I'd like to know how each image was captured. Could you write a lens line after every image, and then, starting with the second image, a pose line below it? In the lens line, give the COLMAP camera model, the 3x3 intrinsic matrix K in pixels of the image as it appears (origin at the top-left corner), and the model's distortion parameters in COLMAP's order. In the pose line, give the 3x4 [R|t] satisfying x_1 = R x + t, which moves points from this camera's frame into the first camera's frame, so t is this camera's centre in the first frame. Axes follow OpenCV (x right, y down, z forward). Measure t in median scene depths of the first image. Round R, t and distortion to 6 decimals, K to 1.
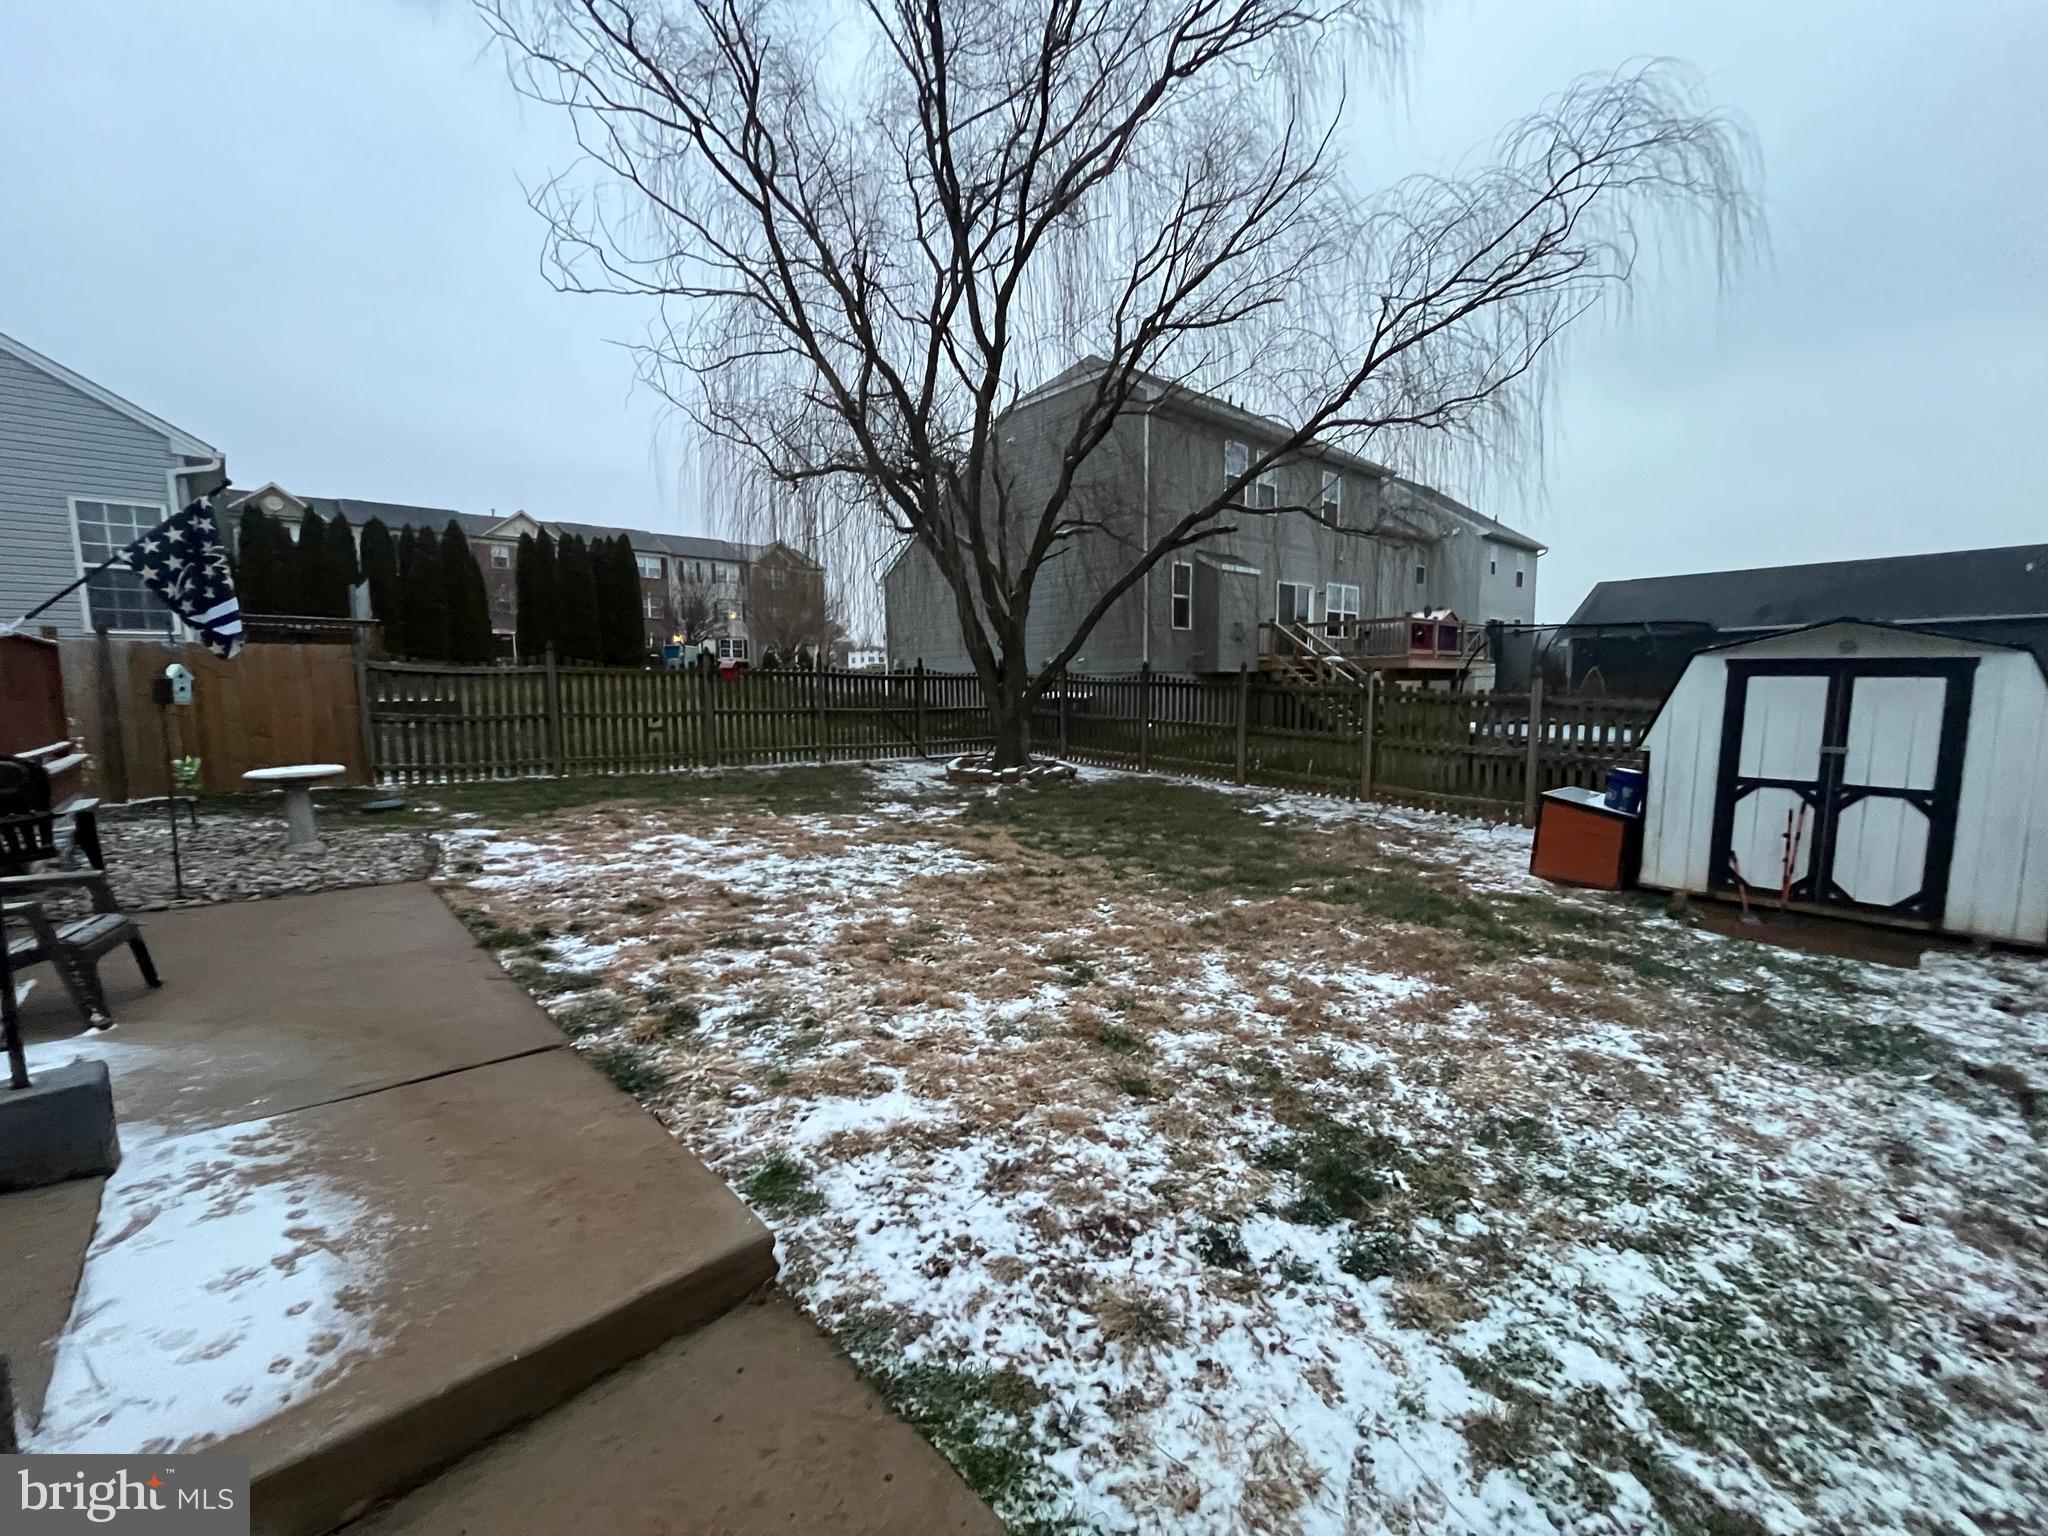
lens RADIAL K [[825.4, 0, 1024.2], [0, 825.4, 771.3], [0, 0, 1]] dist [-0.002652, -0.000059]
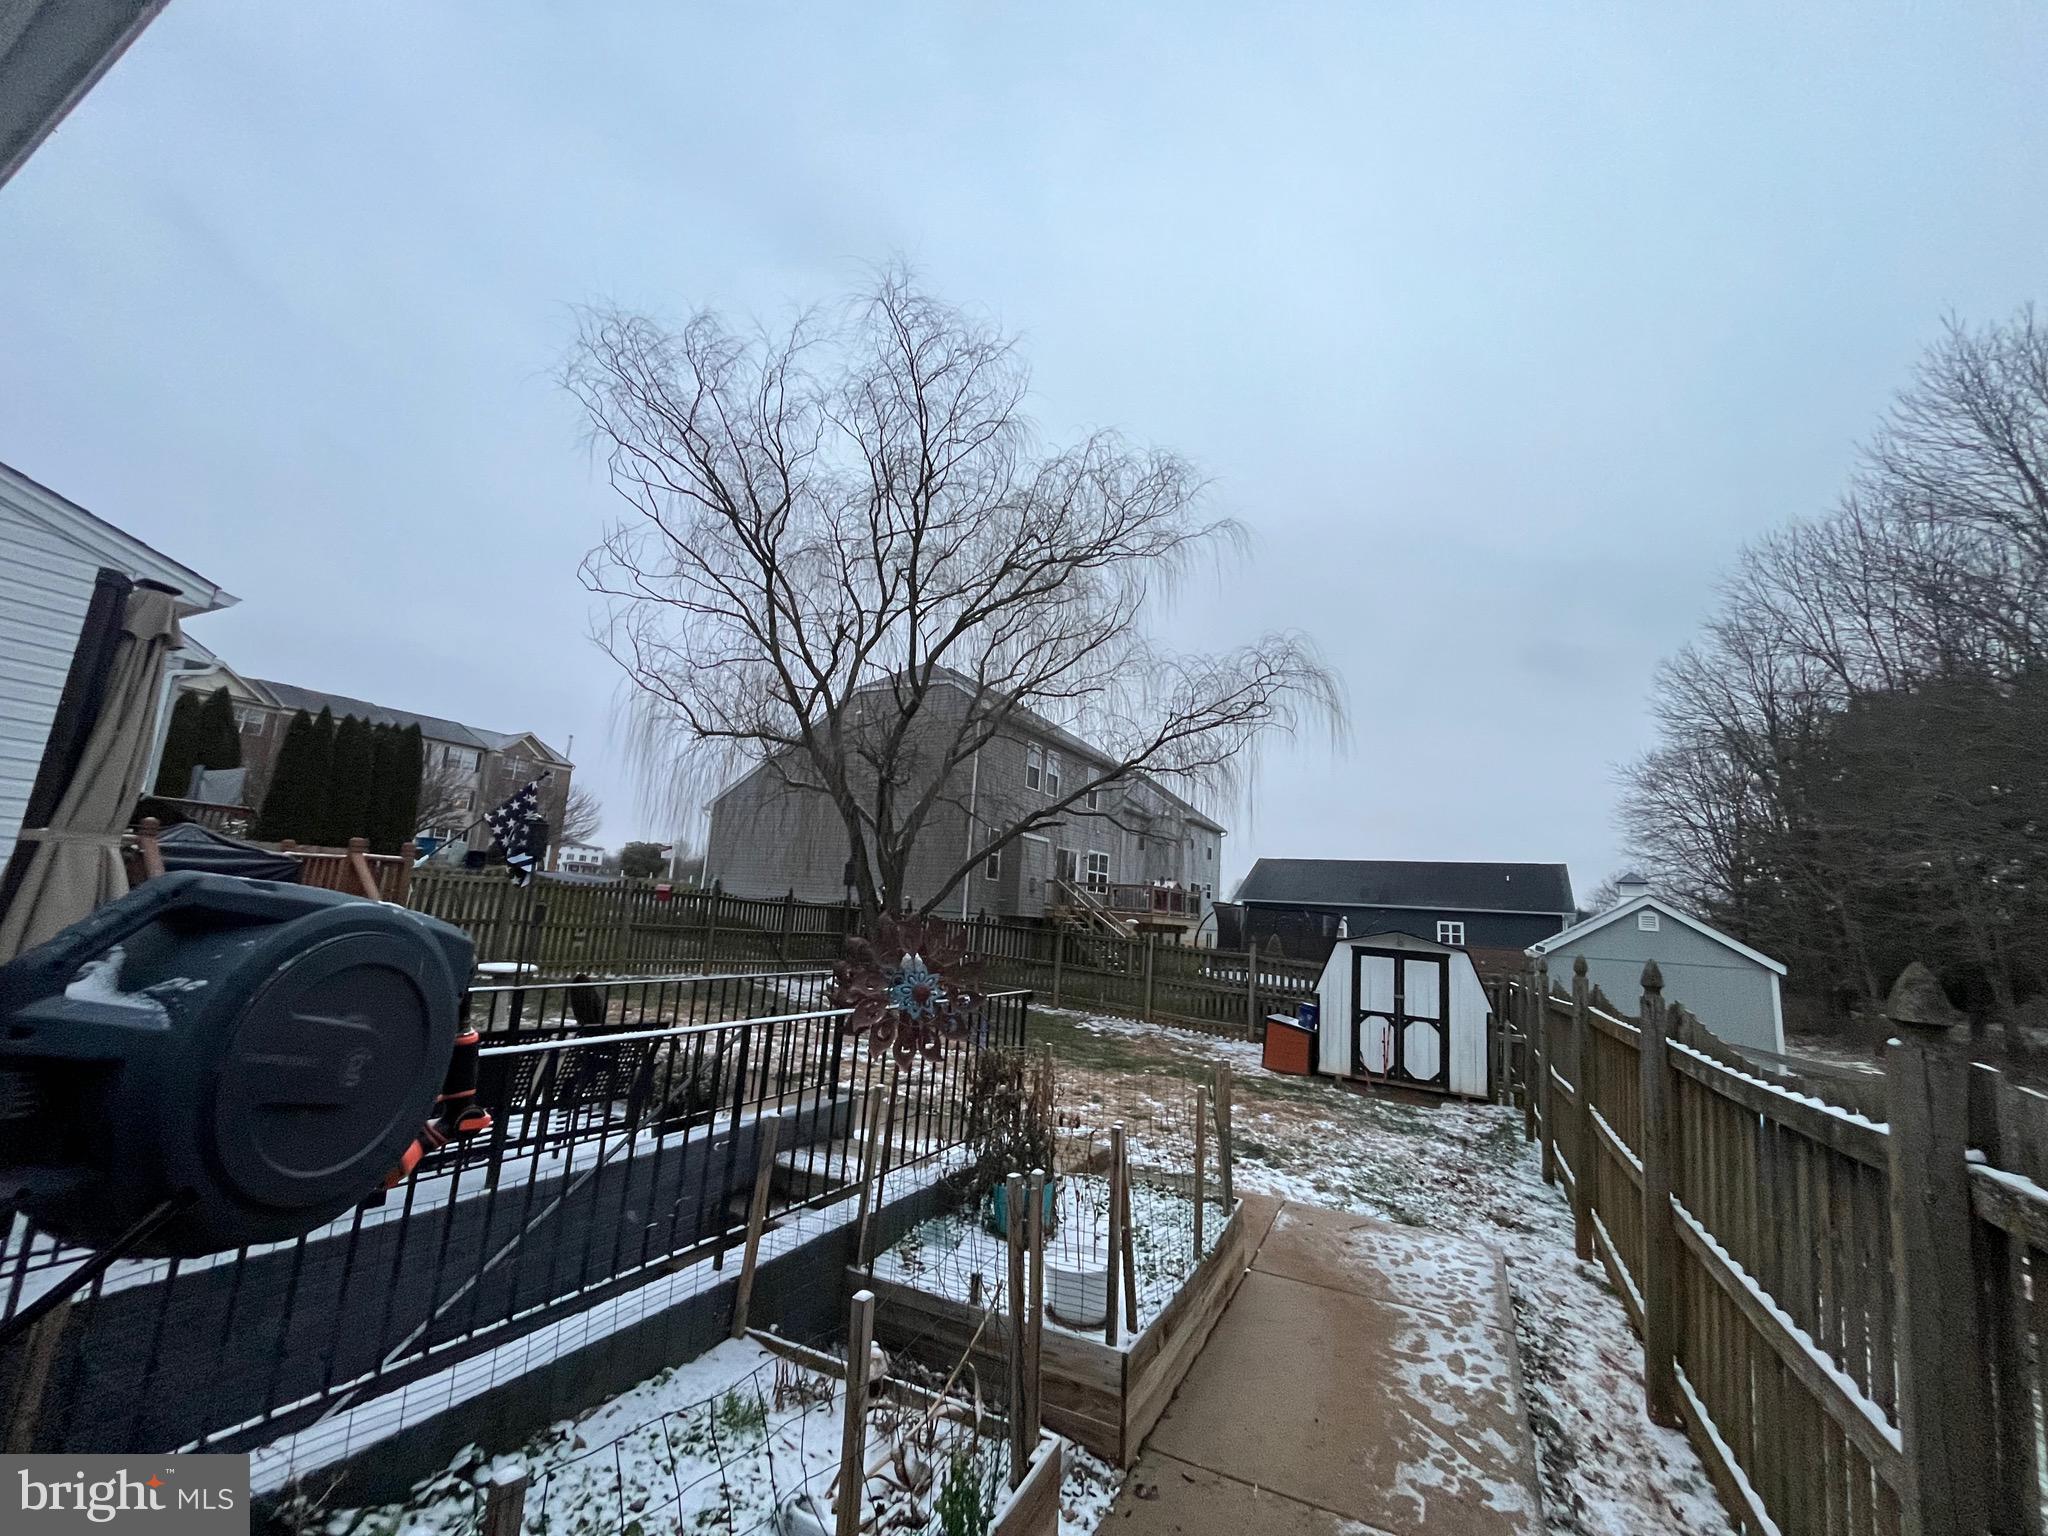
lens RADIAL K [[825.4, 0, 1024.2], [0, 825.4, 771.3], [0, 0, 1]] dist [-0.002652, -0.000059]
pose [[0.940517, 0.126697, 0.315238, -0.514827], [-0.038613, 0.961715, -0.271319, 0.024051], [-0.337545, 0.243008, 0.909401, -0.582068]]
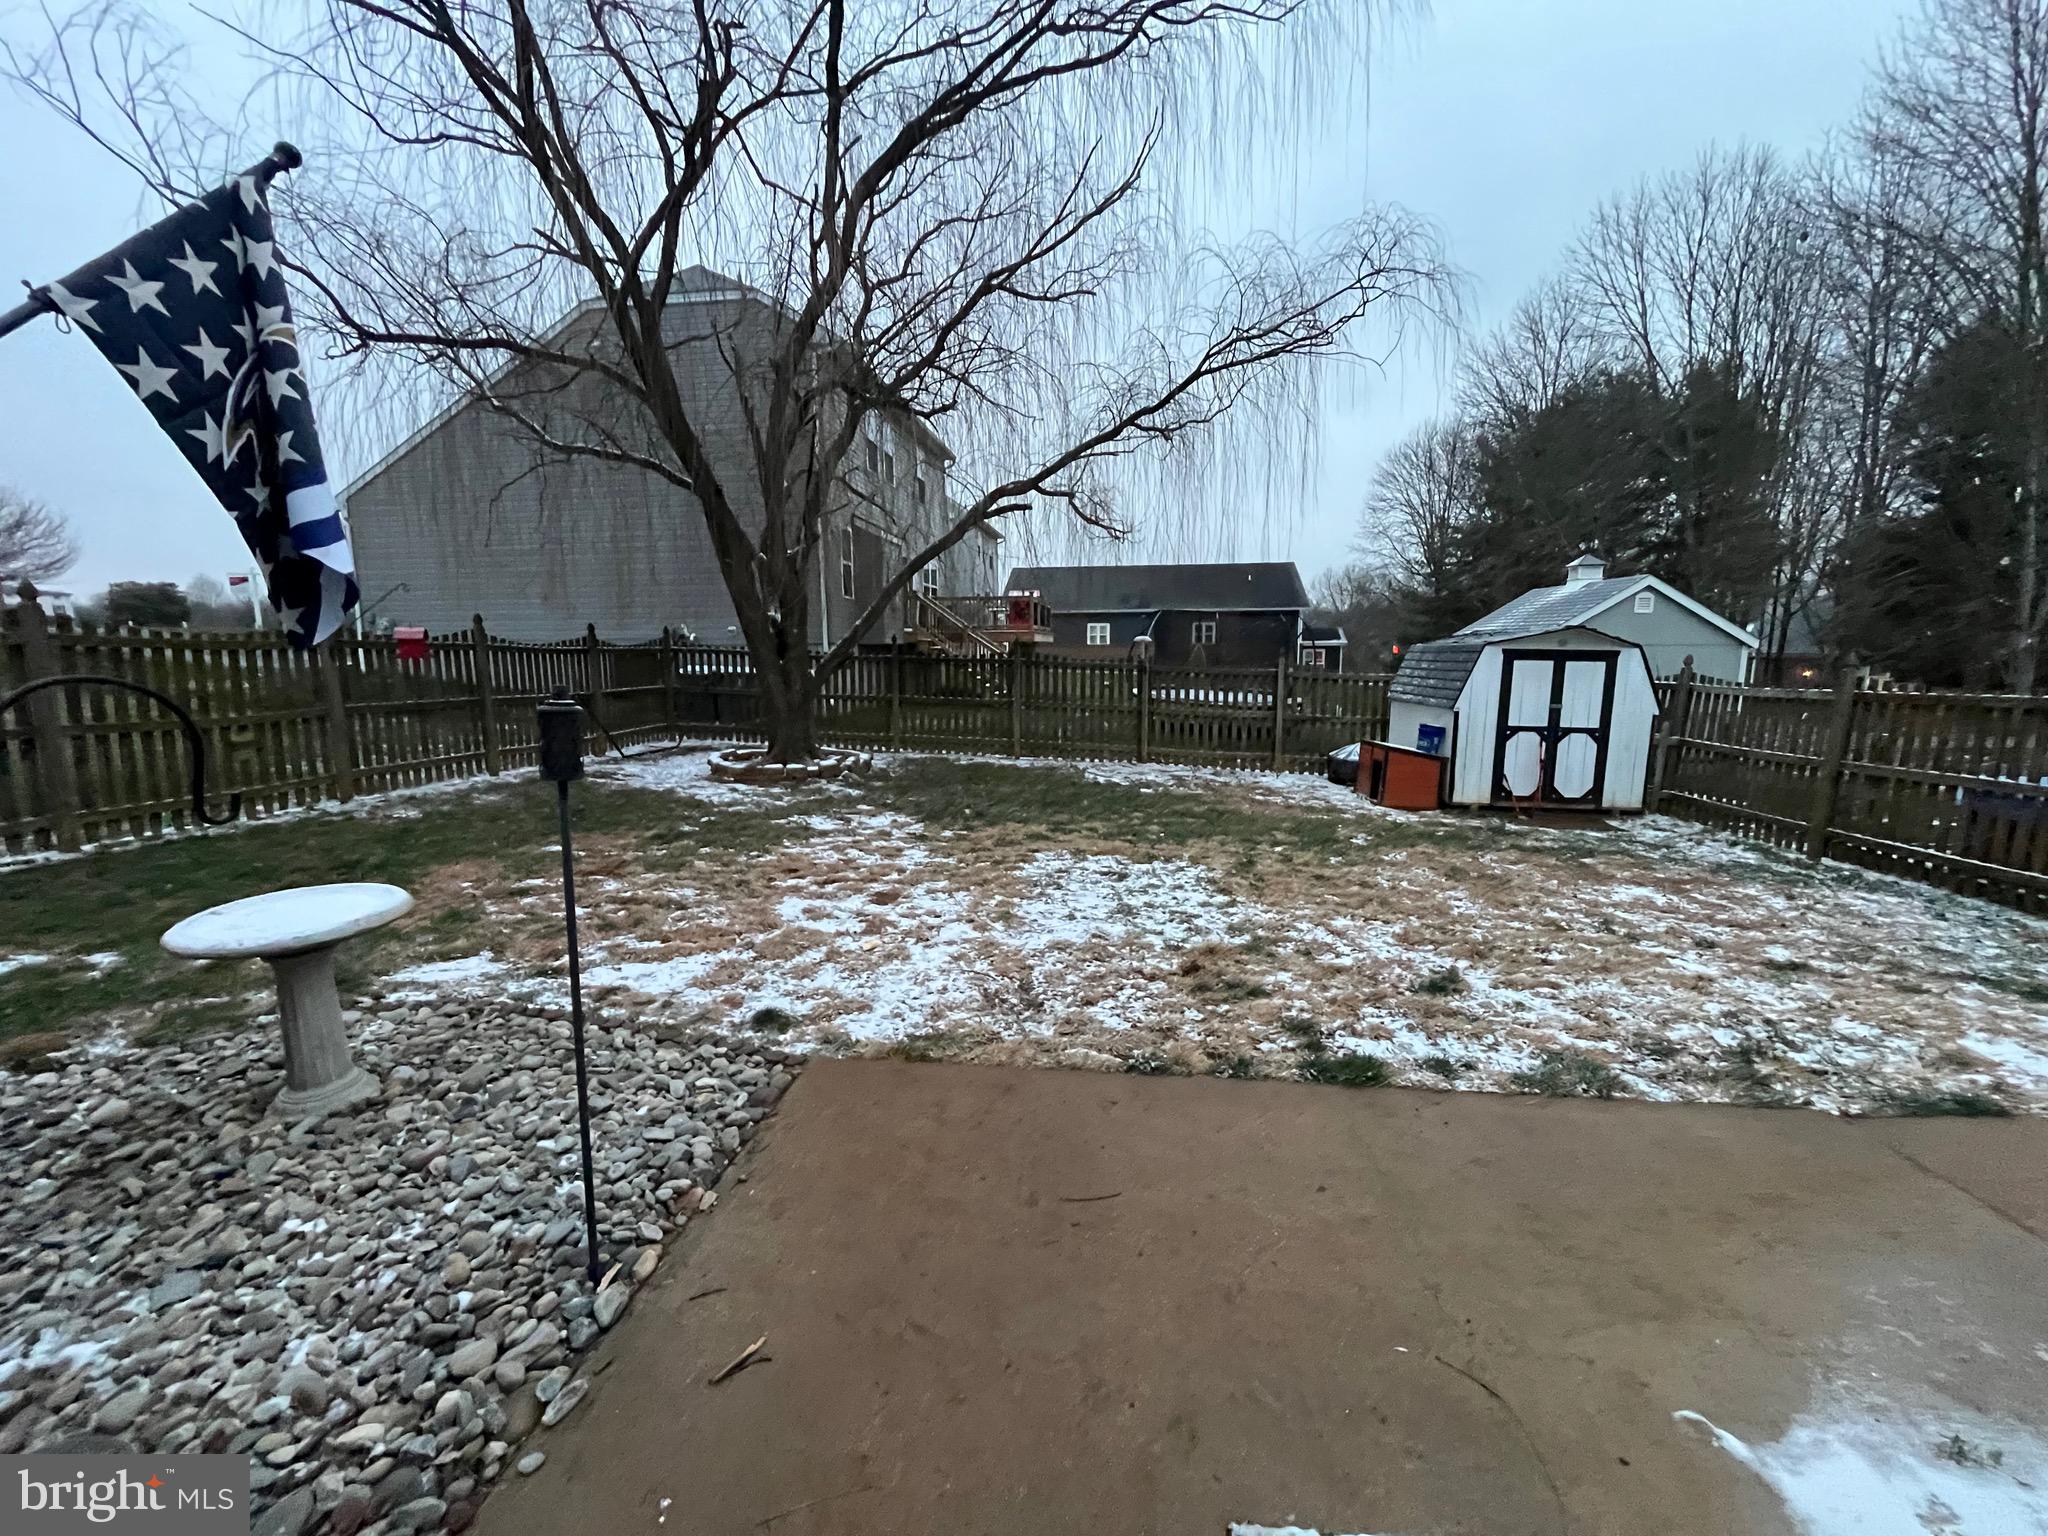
lens RADIAL K [[825.4, 0, 1024.2], [0, 825.4, 771.3], [0, 0, 1]] dist [-0.002652, -0.000059]
pose [[0.753081, -0.092672, 0.651368, -0.821914], [0.064910, 0.995666, 0.066610, -0.069878], [-0.654718, -0.007882, 0.755832, 0.427405]]
